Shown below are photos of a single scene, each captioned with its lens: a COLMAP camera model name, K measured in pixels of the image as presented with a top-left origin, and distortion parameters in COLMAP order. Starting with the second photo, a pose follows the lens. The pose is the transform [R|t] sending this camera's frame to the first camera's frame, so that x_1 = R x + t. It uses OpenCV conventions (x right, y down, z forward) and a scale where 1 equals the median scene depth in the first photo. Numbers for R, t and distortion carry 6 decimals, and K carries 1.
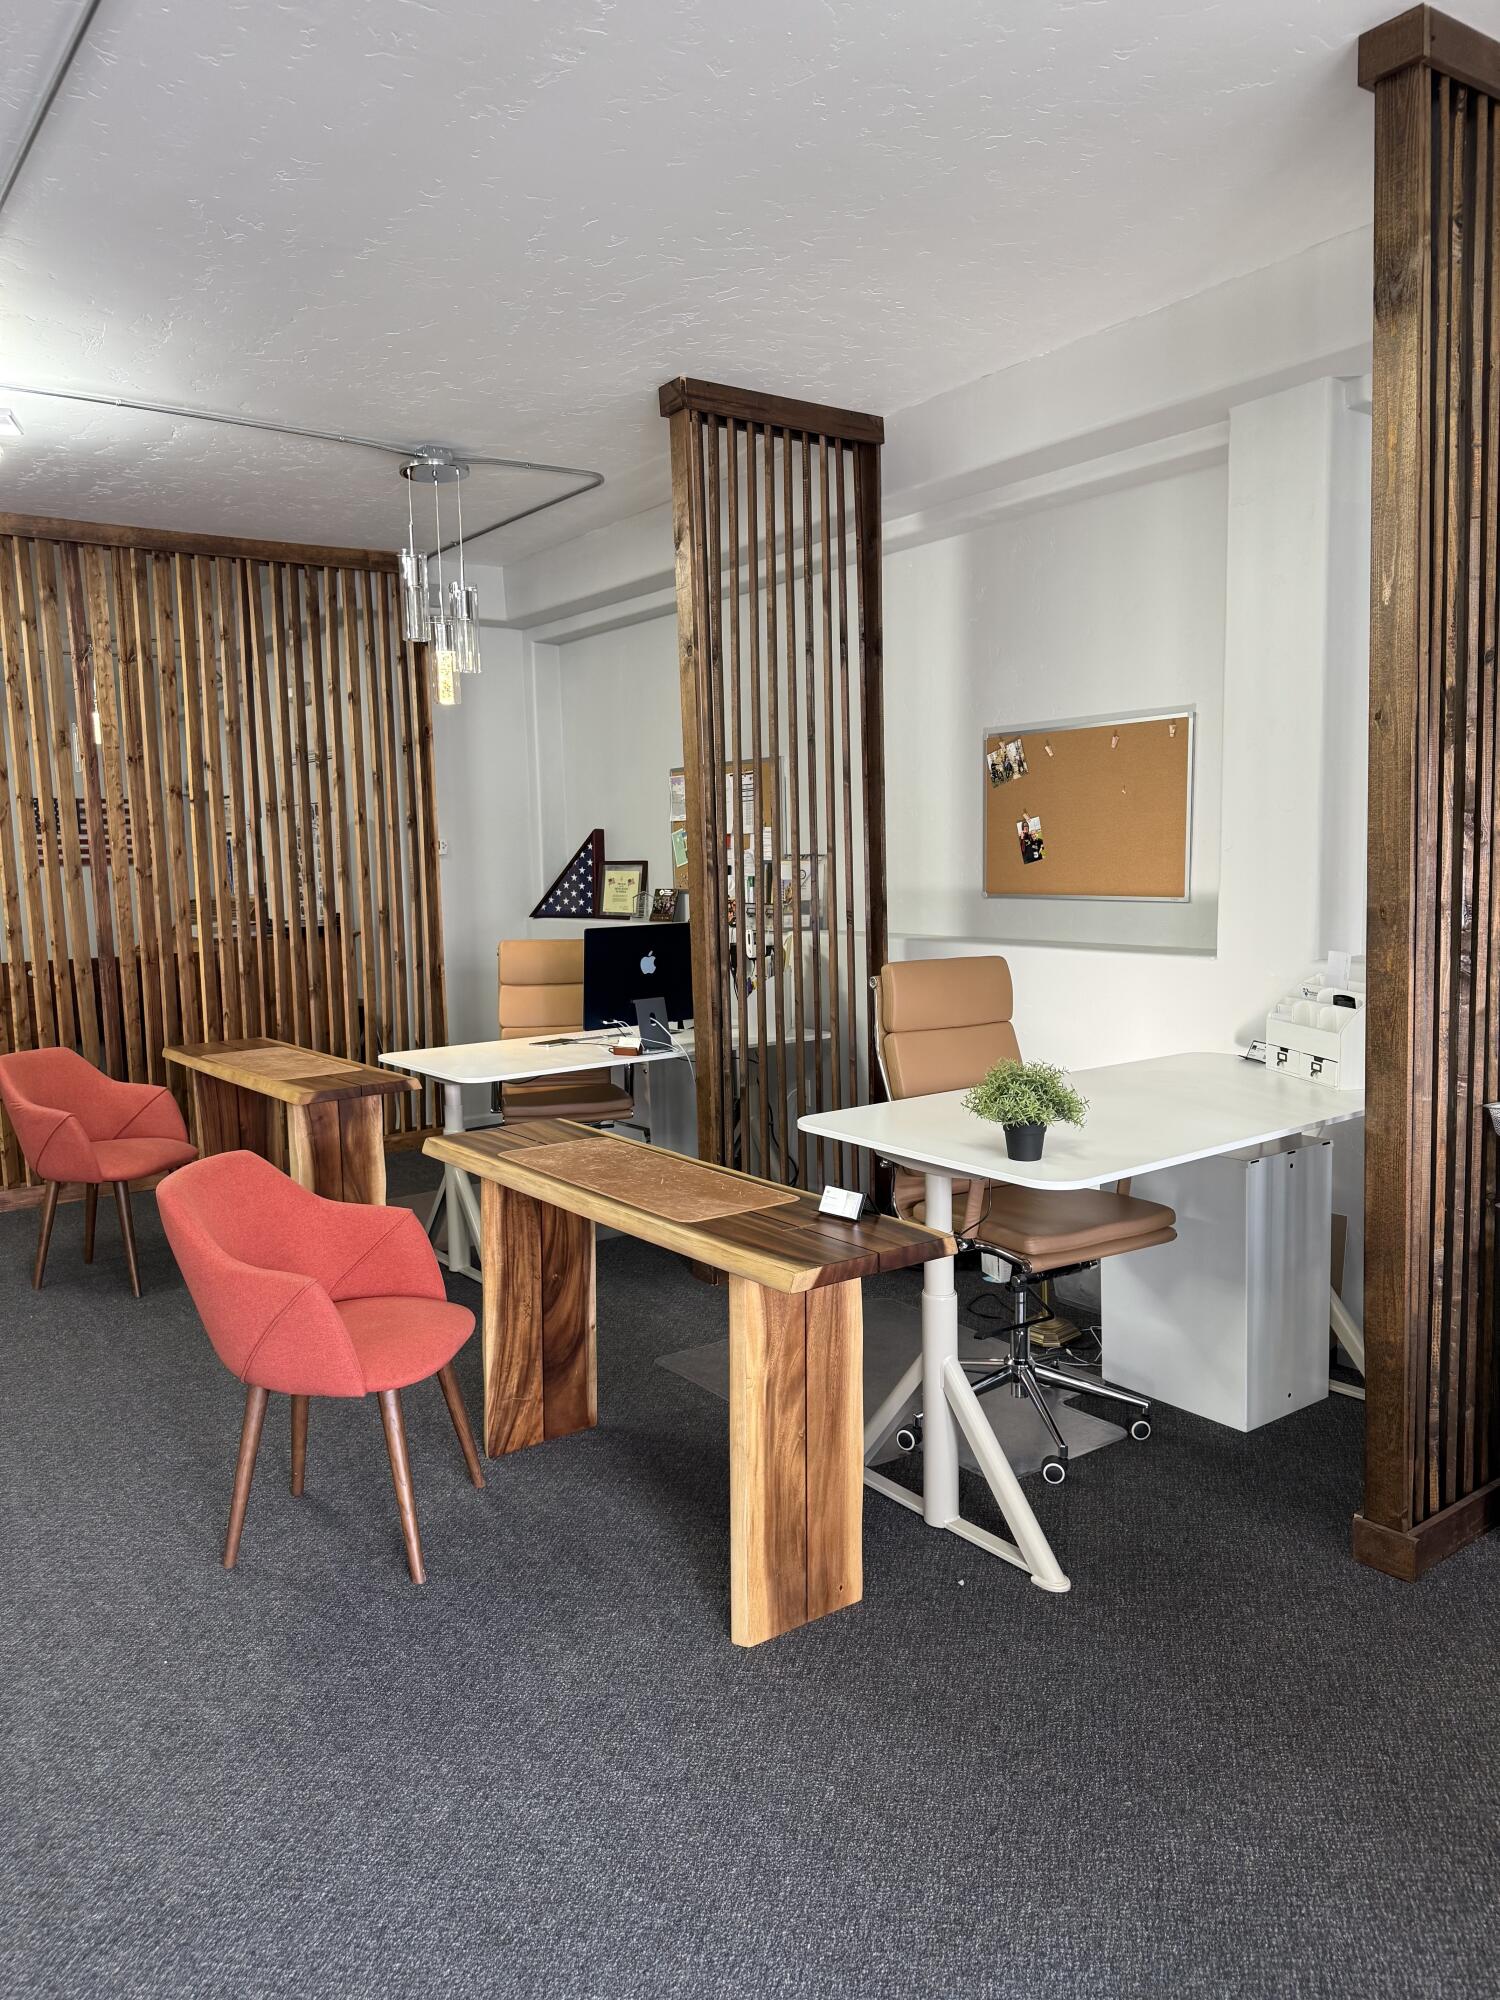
lens RADIAL K [[1515.7, 0, 750.0], [0, 1515.7, 1000.0], [0, 0, 1]] dist [0.082736, -0.001148]
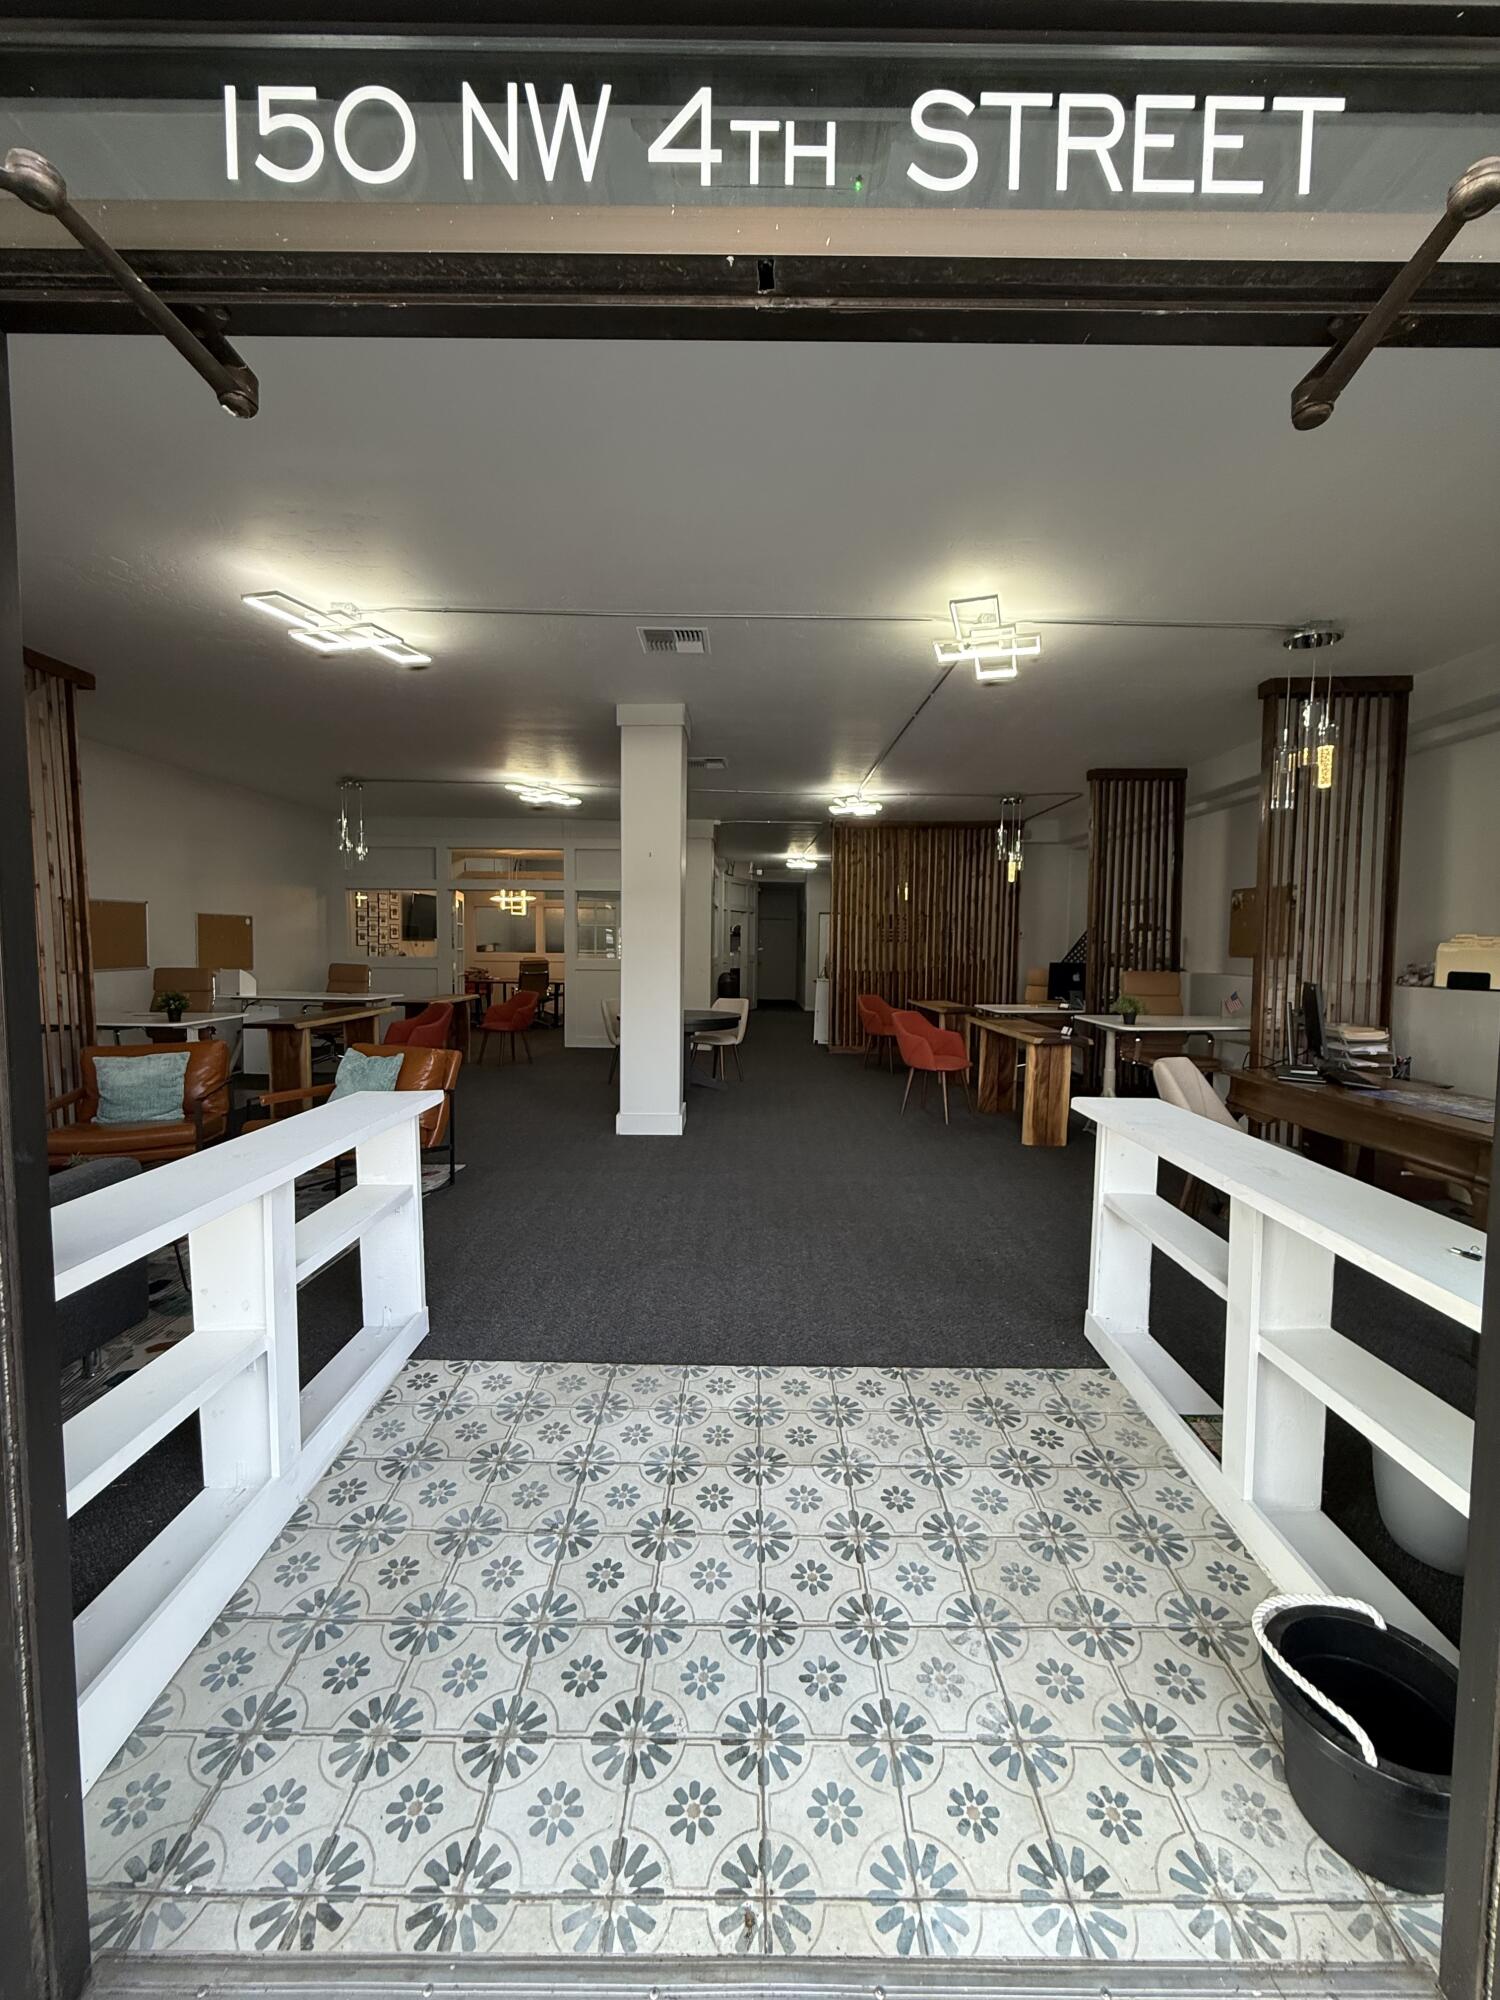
lens RADIAL K [[790.4, 0, 750.0], [0, 790.4, 1000.0], [0, 0, 1]] dist [0.000457, 0.000102]
pose [[0.824020, 0.068300, -0.562429, 0.246472], [-0.083499, 0.996507, -0.001322, 0.066756], [0.560374, 0.048052, 0.826844, -0.468565]]
